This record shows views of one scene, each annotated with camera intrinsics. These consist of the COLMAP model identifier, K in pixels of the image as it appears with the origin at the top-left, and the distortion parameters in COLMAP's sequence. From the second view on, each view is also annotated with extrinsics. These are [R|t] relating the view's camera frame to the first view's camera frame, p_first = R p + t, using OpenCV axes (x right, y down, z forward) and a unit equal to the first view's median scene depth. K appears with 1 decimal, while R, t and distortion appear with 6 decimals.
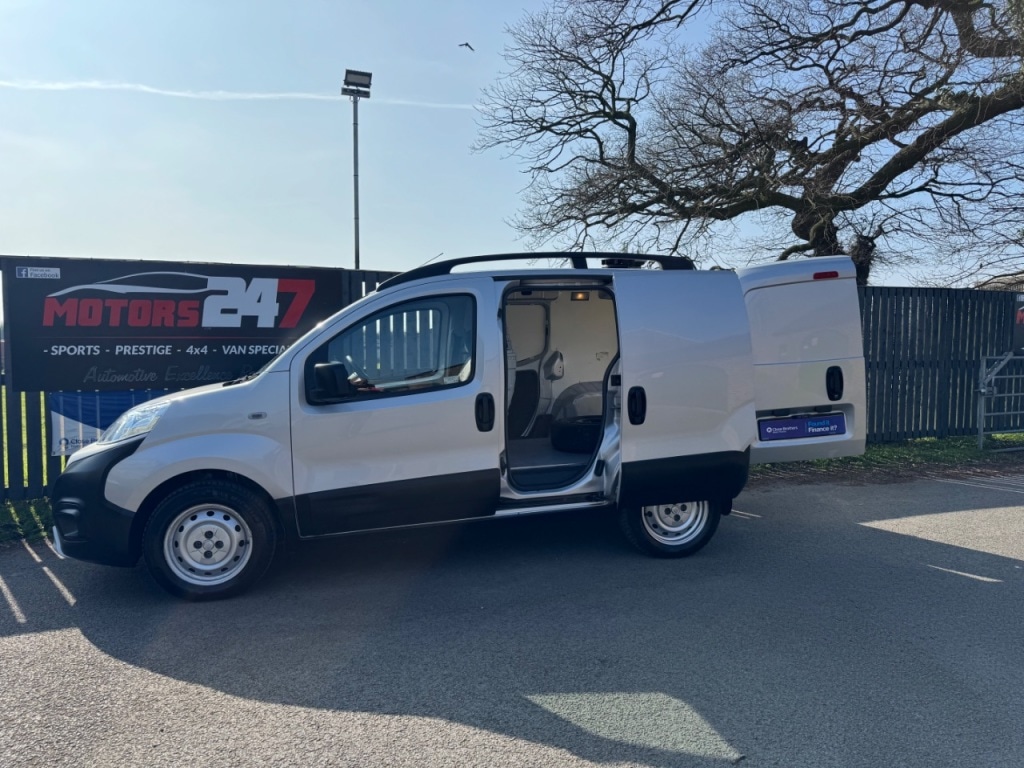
lens RADIAL K [[730.0, 0, 513.3], [0, 730.0, 384.5], [0, 0, 1]] dist [0.032214, -0.036264]
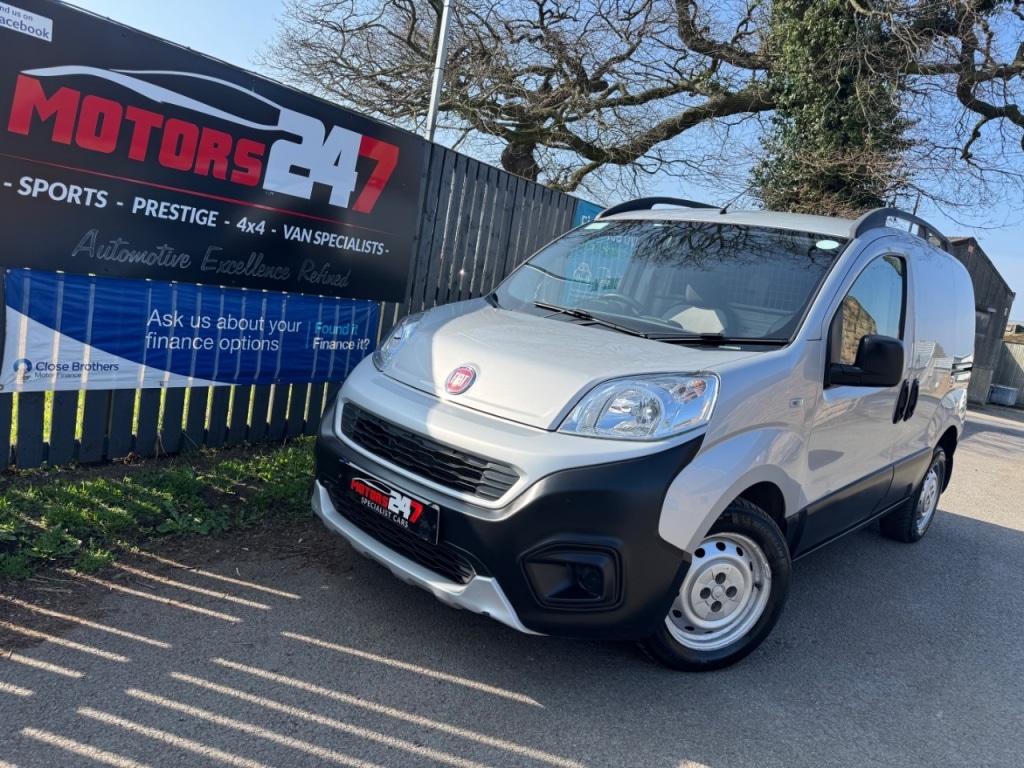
lens RADIAL K [[730.0, 0, 514.7], [0, 730.0, 384.7], [0, 0, 1]] dist [0.032214, -0.036264]
pose [[0.820140, 0.050713, 0.569910, -0.618778], [-0.127672, 0.987171, 0.095887, -0.003431], [-0.557736, -0.151402, 0.816093, 0.378911]]
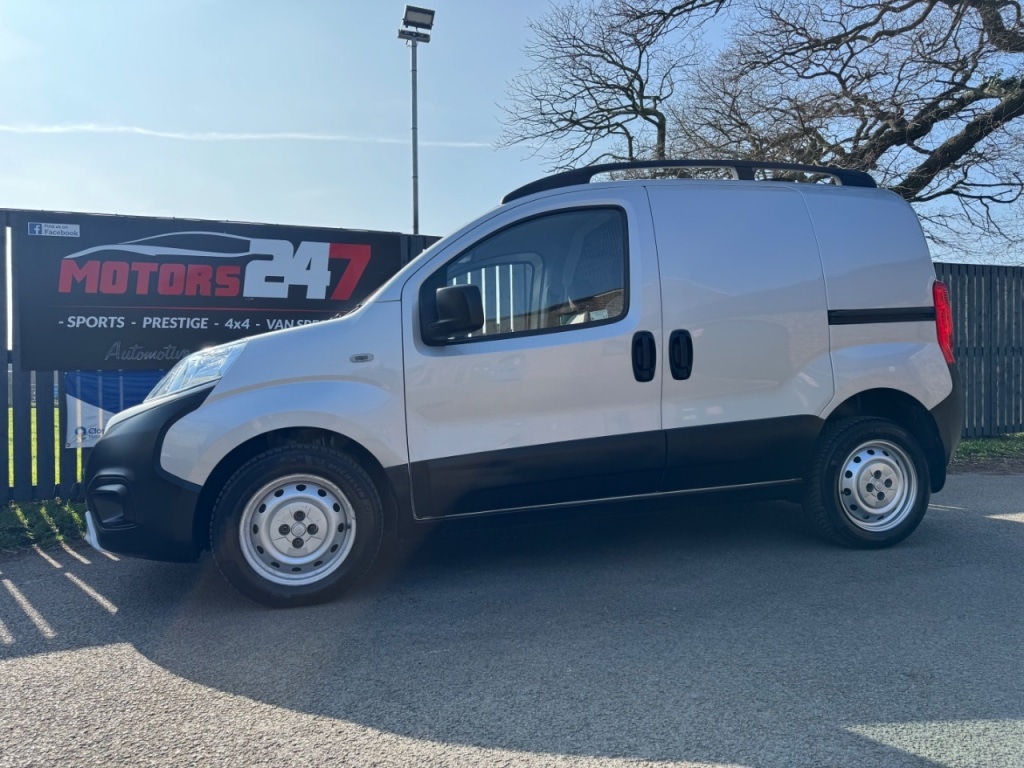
lens RADIAL K [[730.0, 0, 504.7], [0, 730.0, 376.2], [0, 0, 1]] dist [0.032214, -0.036264]
pose [[0.999861, -0.015407, 0.006371, -0.132781], [0.015733, 0.998378, -0.054716, 0.068192], [-0.005518, 0.054808, 0.998482, 0.158616]]
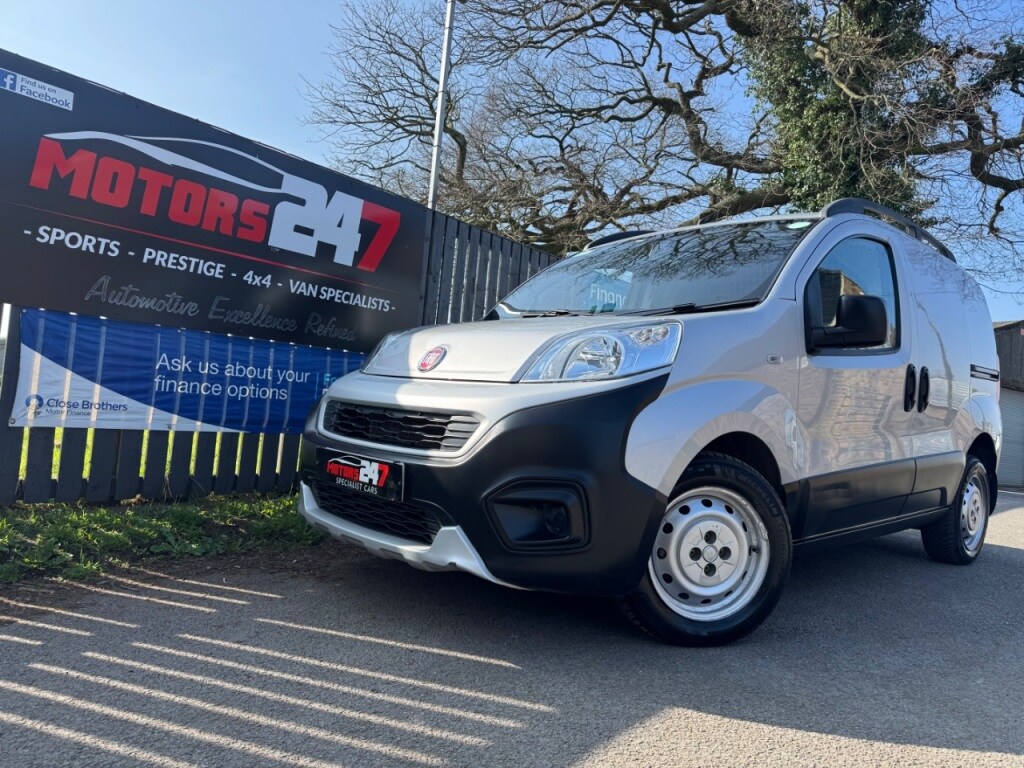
lens RADIAL K [[730.0, 0, 512.4], [0, 730.0, 381.0], [0, 0, 1]] dist [0.032214, -0.036264]
pose [[0.865186, 0.091045, 0.493116, -0.572134], [-0.058806, 0.995016, -0.080536, 0.085154], [-0.497991, 0.040680, 0.866228, 0.346918]]
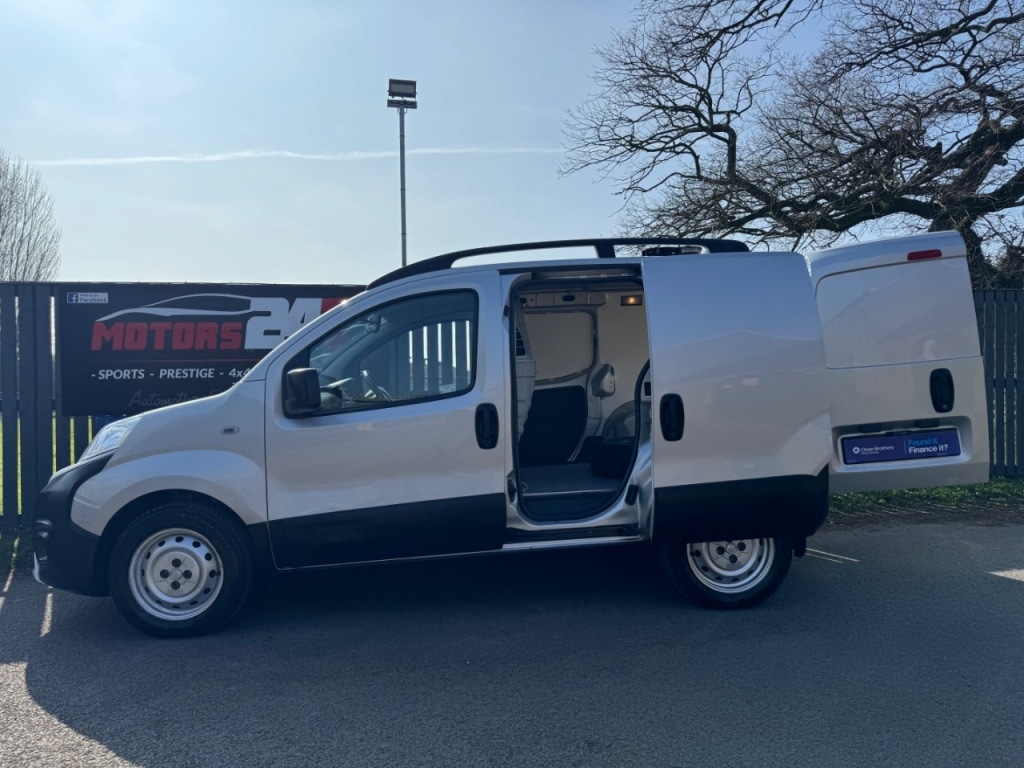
lens RADIAL K [[730.0, 0, 506.0], [0, 730.0, 382.3], [0, 0, 1]] dist [0.032214, -0.036264]
pose [[0.984543, -0.016784, -0.174336, 0.089985], [0.006991, 0.998370, -0.056637, 0.023995], [0.175002, 0.054542, 0.983056, 0.112504]]
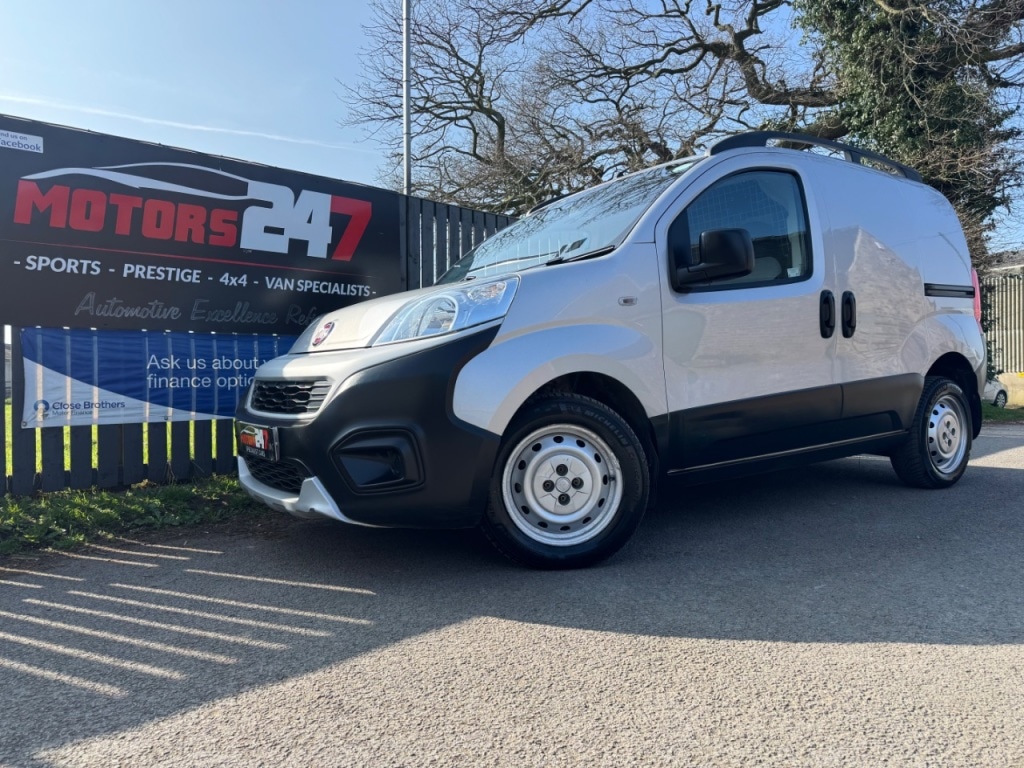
lens RADIAL K [[730.0, 0, 512.6], [0, 730.0, 381.2], [0, 0, 1]] dist [0.032214, -0.036264]
pose [[0.930916, -0.011112, 0.365064, -0.460146], [0.029865, 0.998506, -0.045764, 0.097310], [-0.364010, 0.053505, 0.929857, 0.249700]]
